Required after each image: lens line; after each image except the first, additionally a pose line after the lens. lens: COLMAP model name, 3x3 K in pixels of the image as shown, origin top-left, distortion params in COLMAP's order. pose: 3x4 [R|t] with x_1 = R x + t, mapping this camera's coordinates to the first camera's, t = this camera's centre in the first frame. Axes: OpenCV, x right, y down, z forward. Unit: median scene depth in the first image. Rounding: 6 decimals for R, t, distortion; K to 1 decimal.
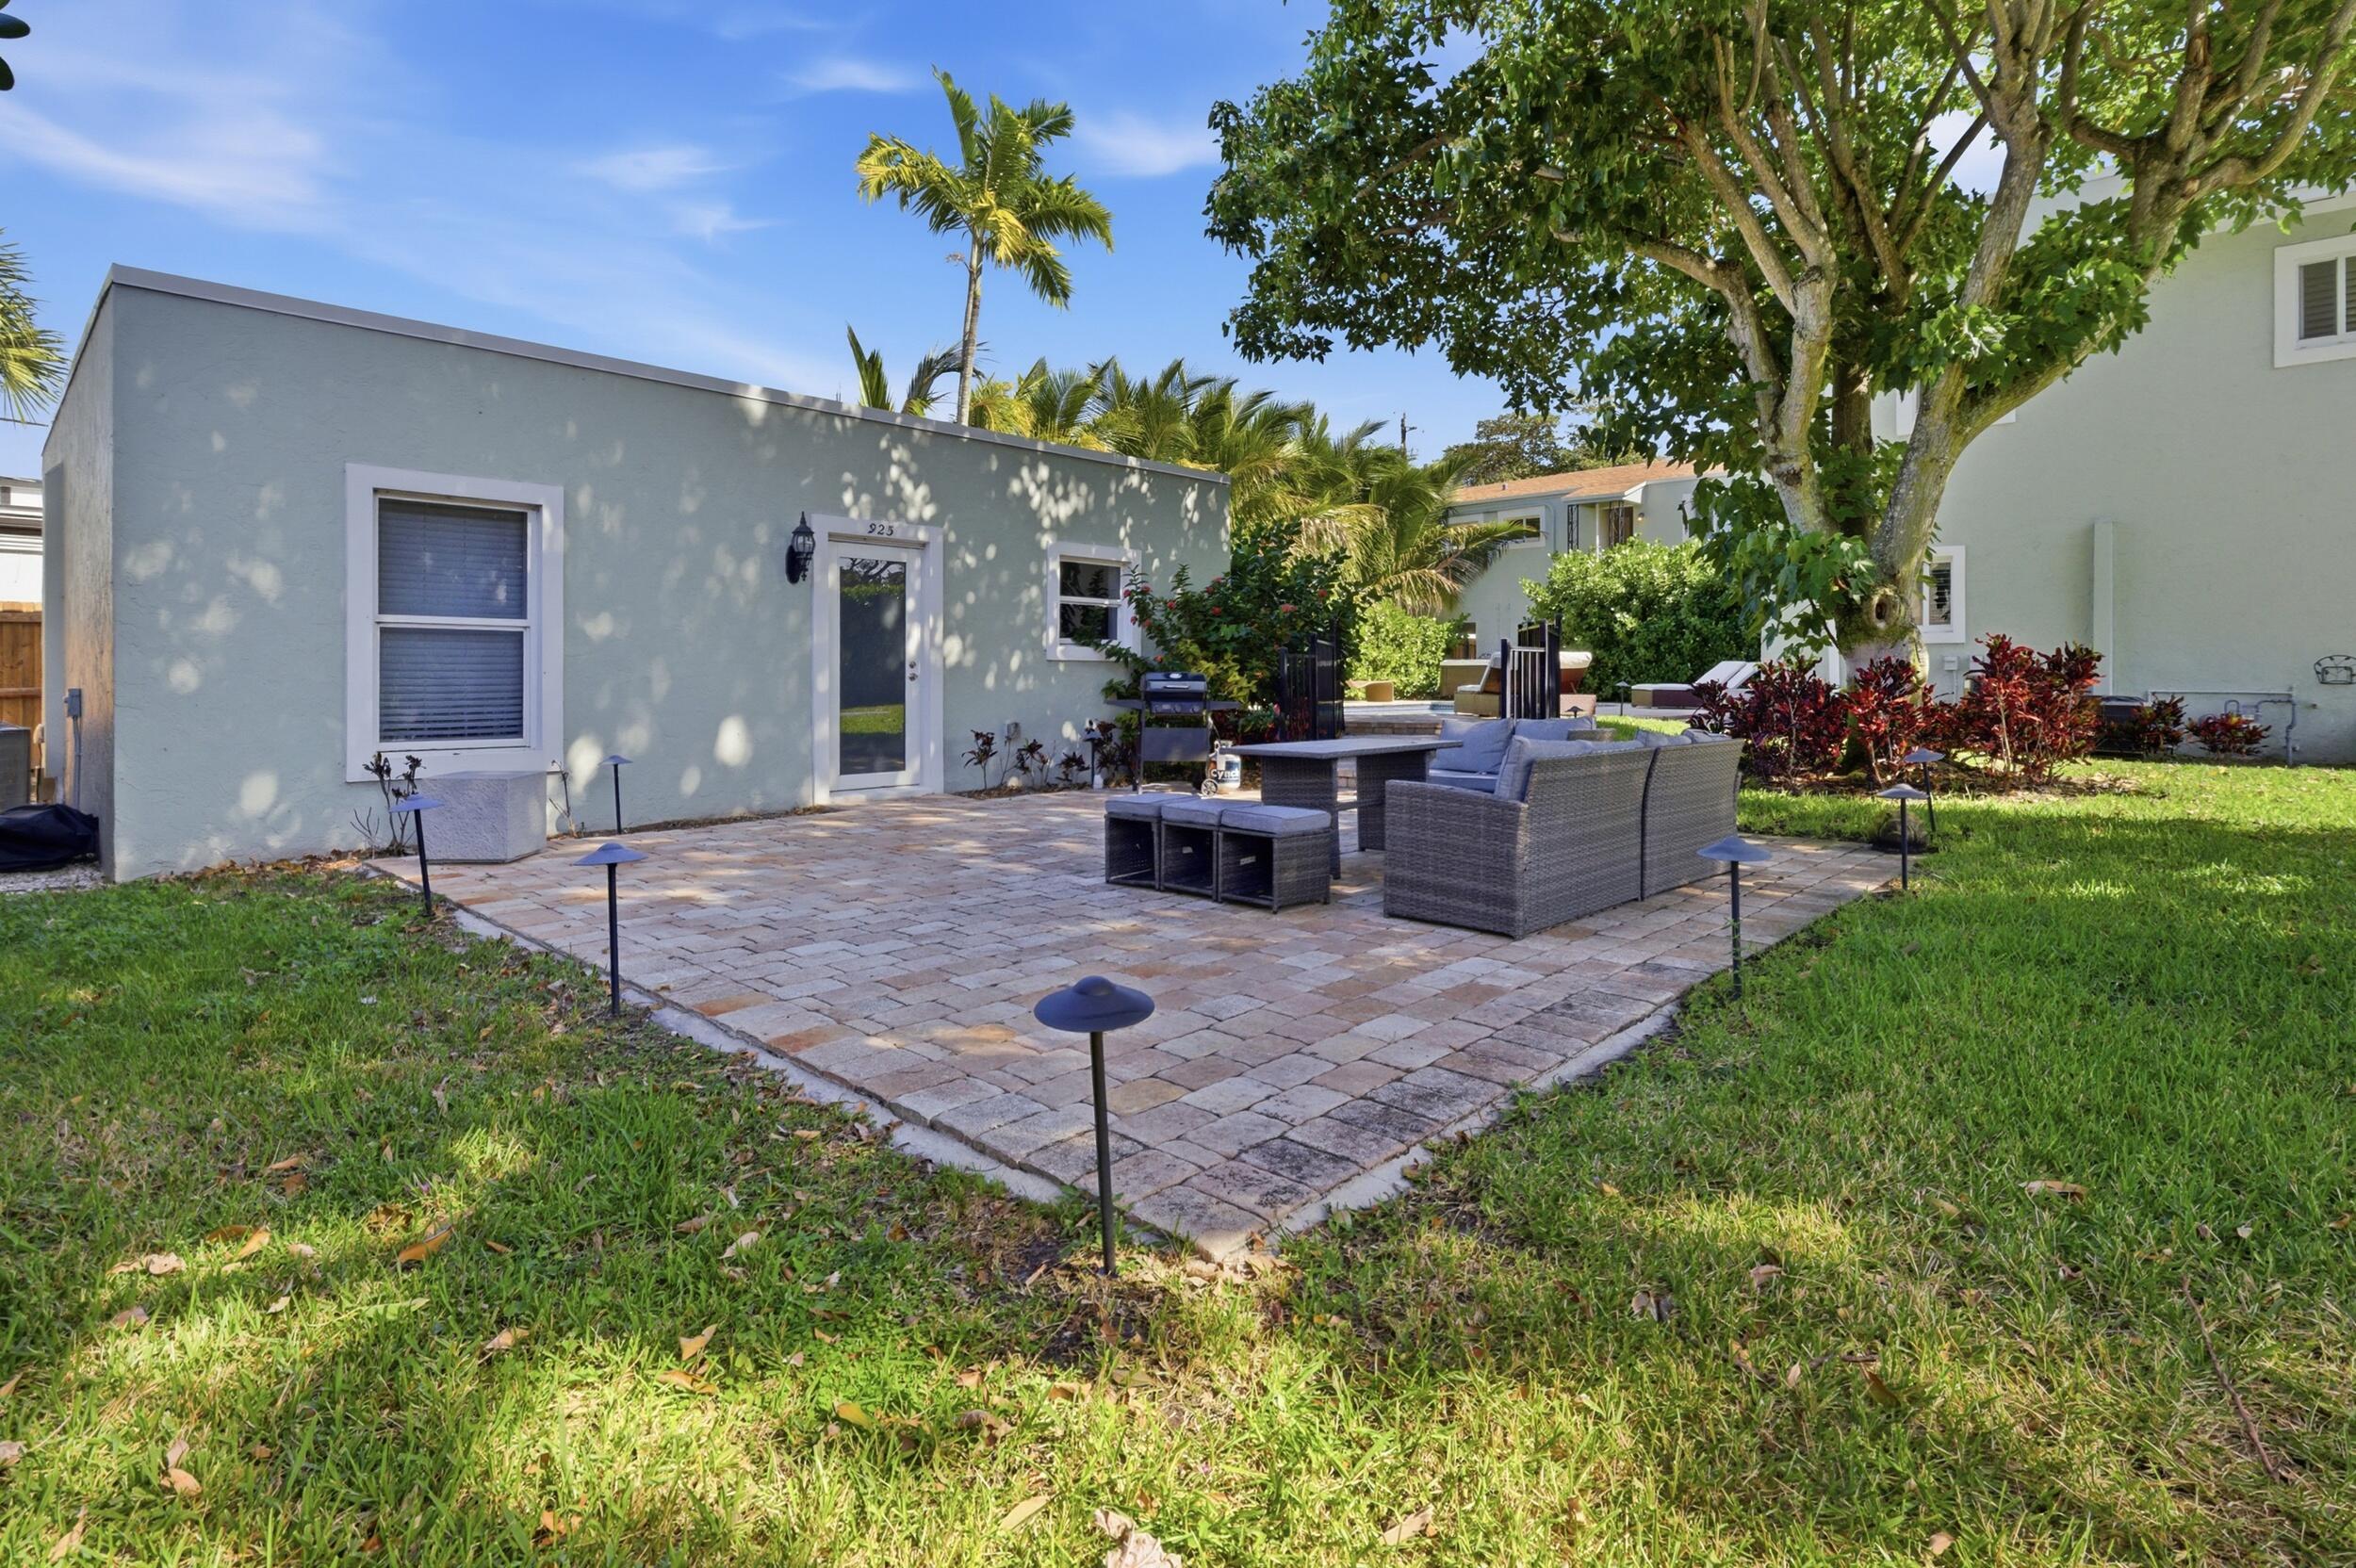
lens RADIAL K [[1153.8, 0, 1179.1], [0, 1153.8, 675.8], [0, 0, 1]] dist [0.000833, -0.000240]
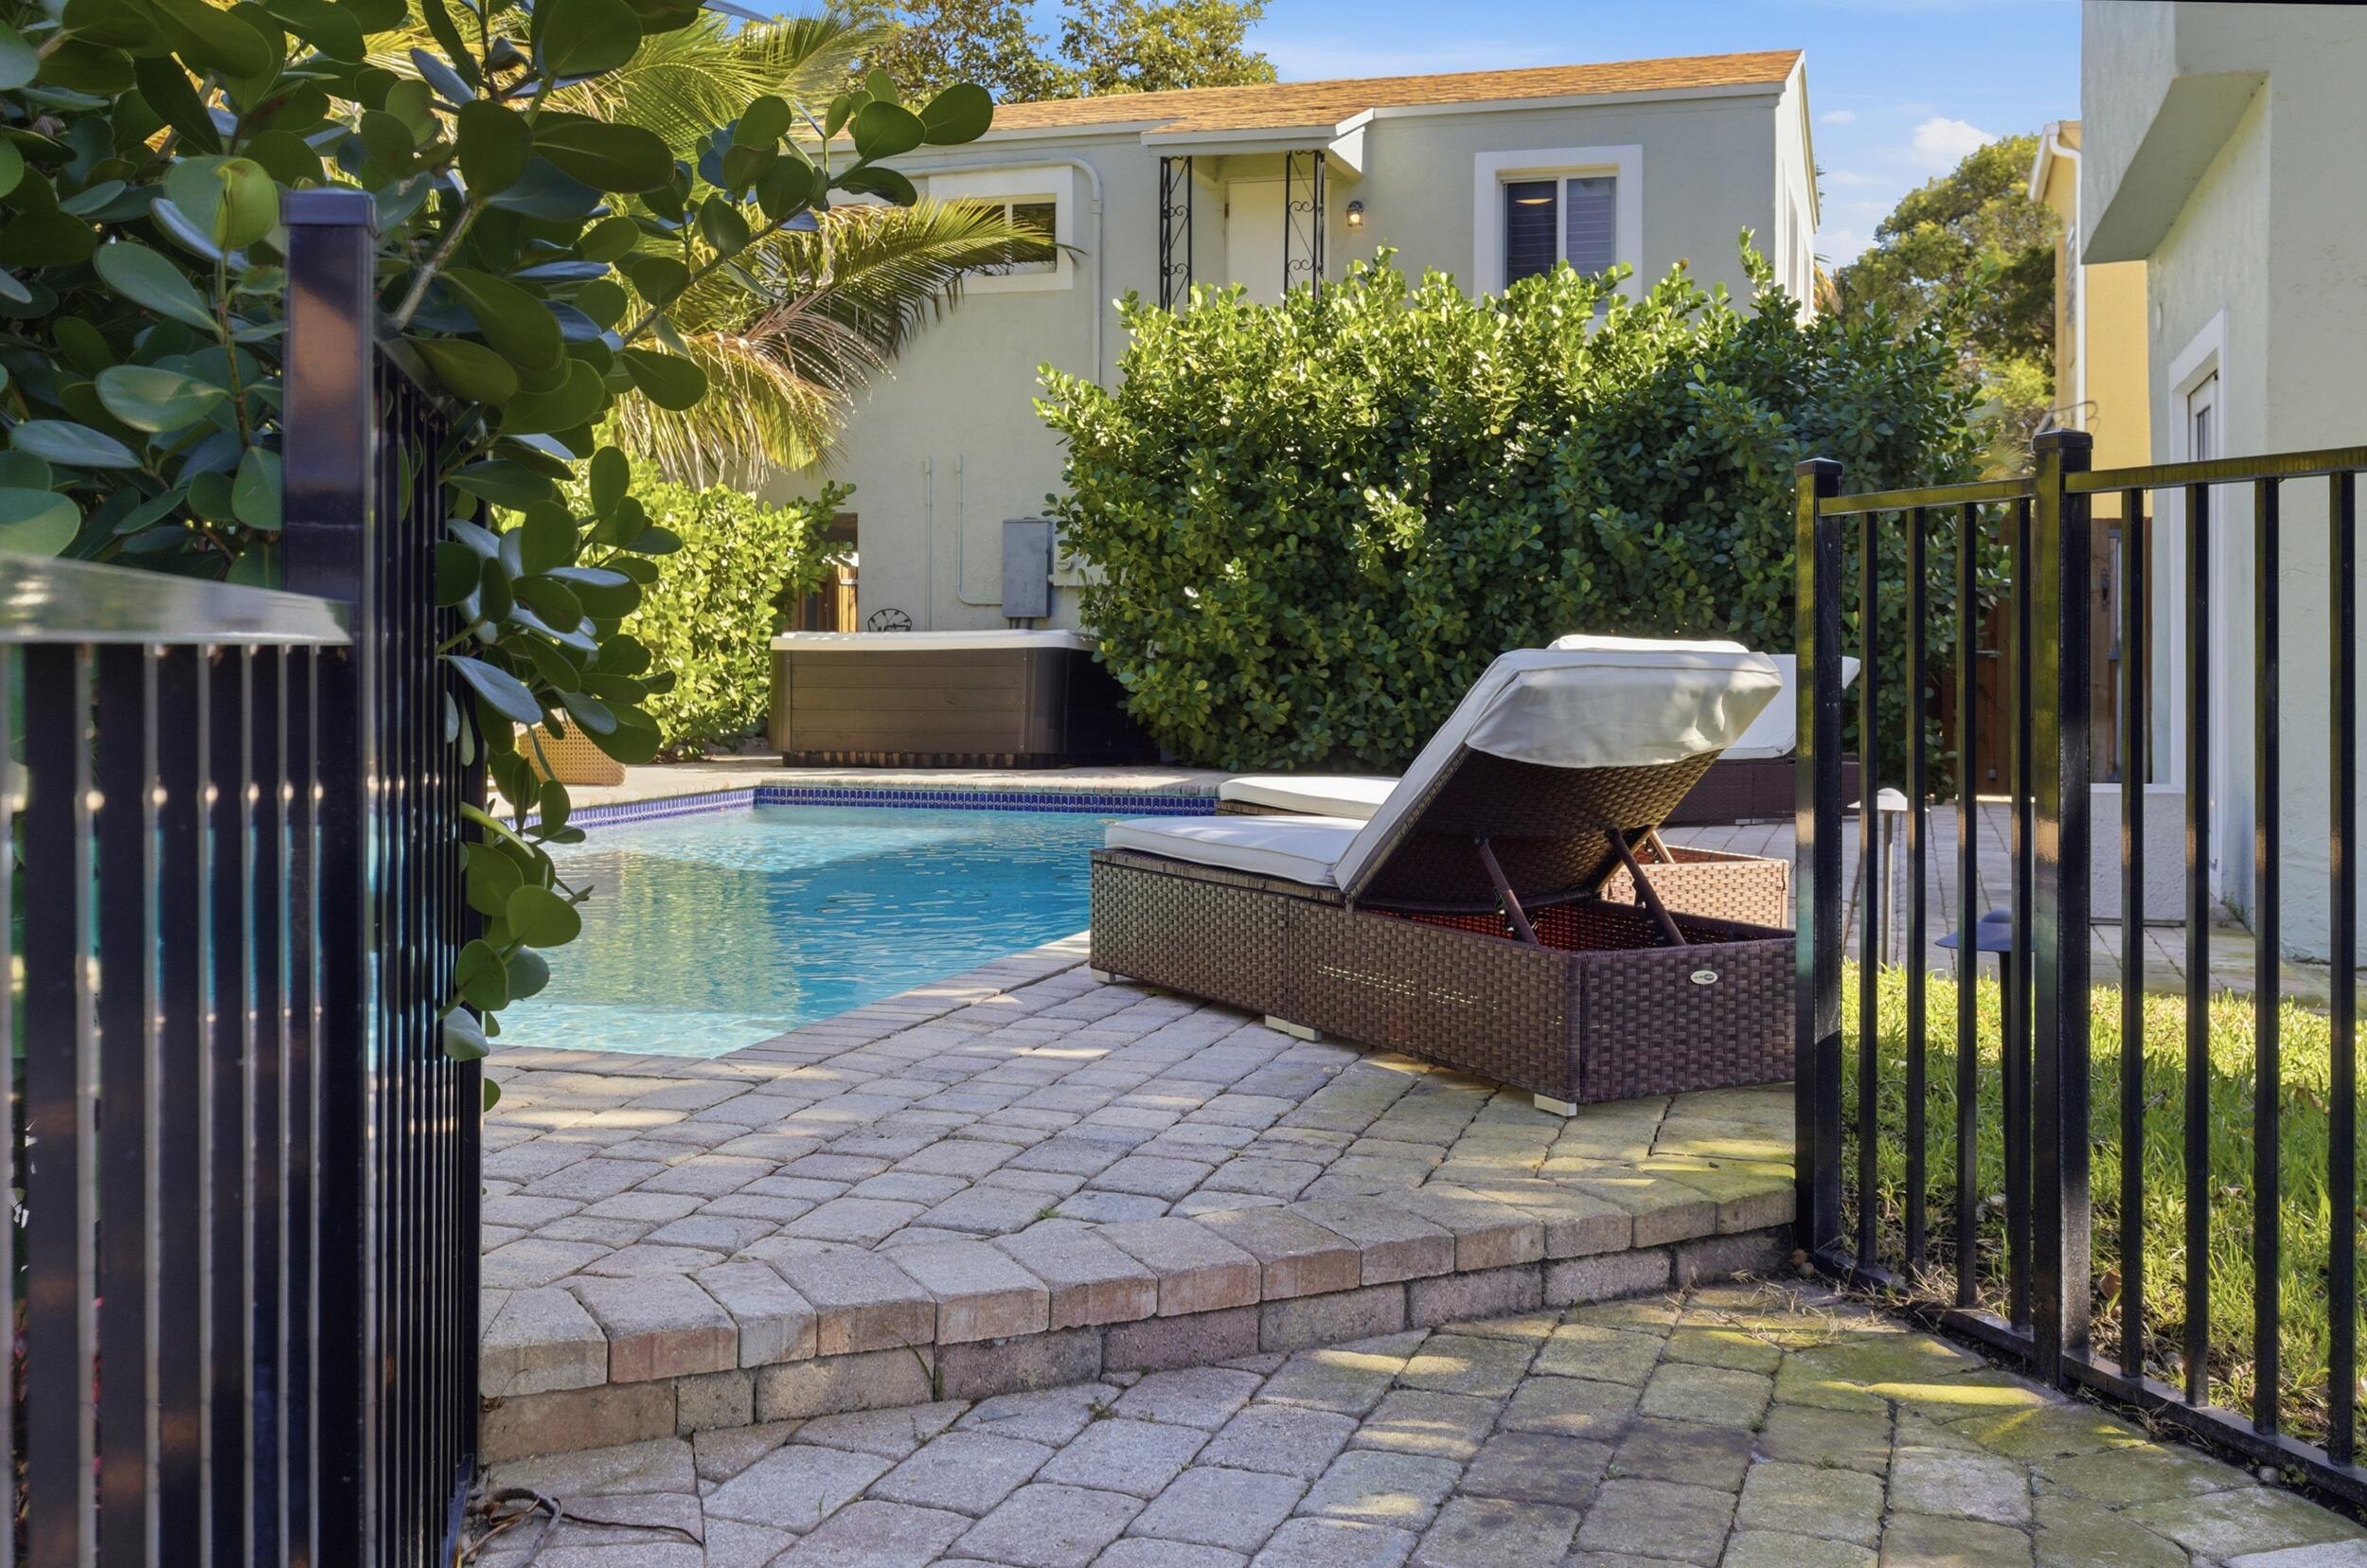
lens RADIAL K [[2327.8, 0, 1182.5], [0, 2327.8, 629.3], [0, 0, 1]] dist [-0.004763, 0.003303]
pose [[0.903100, 0.005812, 0.429390, 0.128705], [-0.005609, 0.999983, -0.001738, -0.028941], [-0.429393, -0.000839, 0.903117, 0.831823]]
